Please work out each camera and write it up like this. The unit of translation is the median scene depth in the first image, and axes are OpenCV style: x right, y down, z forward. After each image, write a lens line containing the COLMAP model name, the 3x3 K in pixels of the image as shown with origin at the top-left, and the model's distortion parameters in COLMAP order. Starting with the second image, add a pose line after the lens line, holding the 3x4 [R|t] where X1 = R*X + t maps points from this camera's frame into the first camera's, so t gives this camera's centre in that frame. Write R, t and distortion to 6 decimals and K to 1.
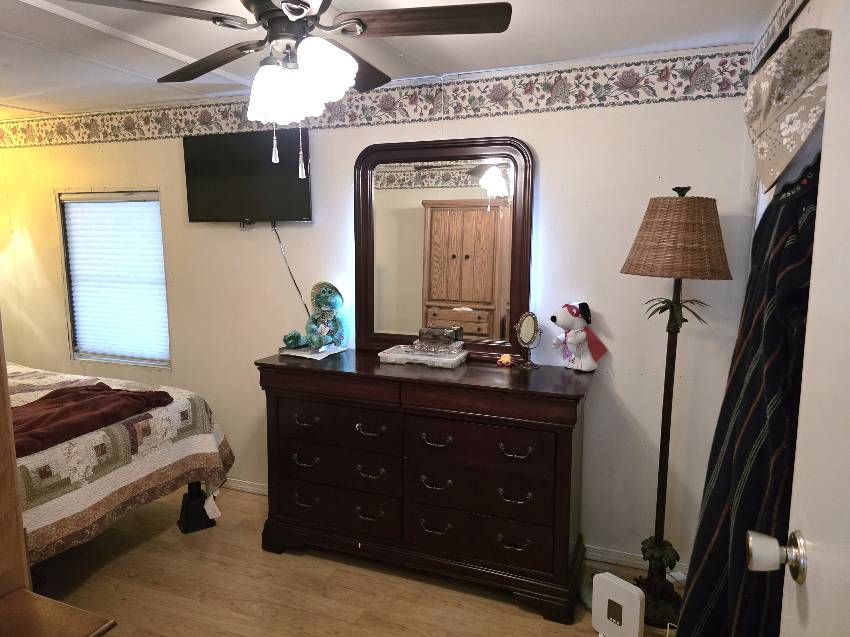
lens RADIAL K [[570.9, 0, 424.1], [0, 570.9, 319.0], [0, 0, 1]] dist [0.009840, -0.007535]
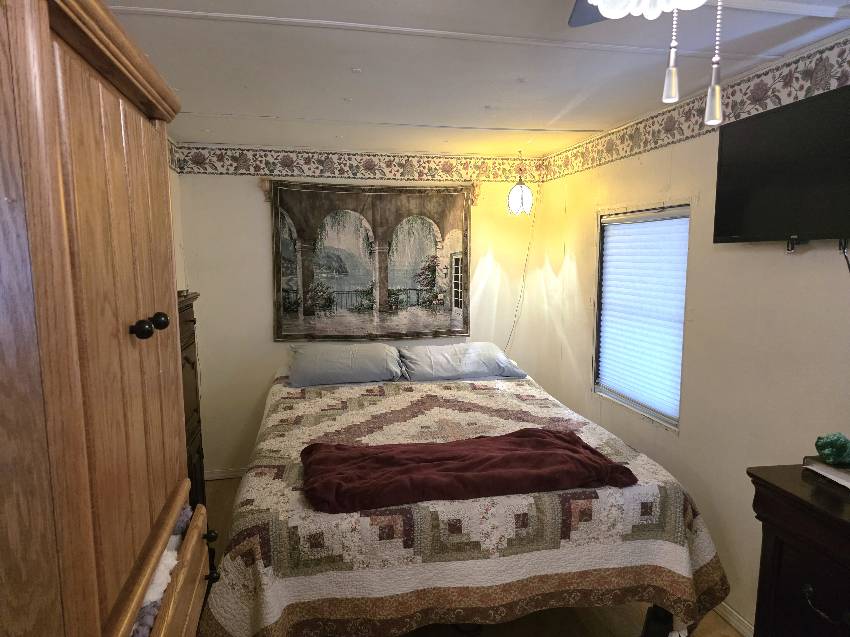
lens RADIAL K [[570.9, 0, 422.8], [0, 570.9, 322.2], [0, 0, 1]] dist [0.009840, -0.007535]
pose [[0.540663, 0.098922, -0.835403, 0.005689], [-0.136331, 0.990238, 0.029025, -0.046567], [0.830119, 0.098198, 0.548871, 0.357180]]
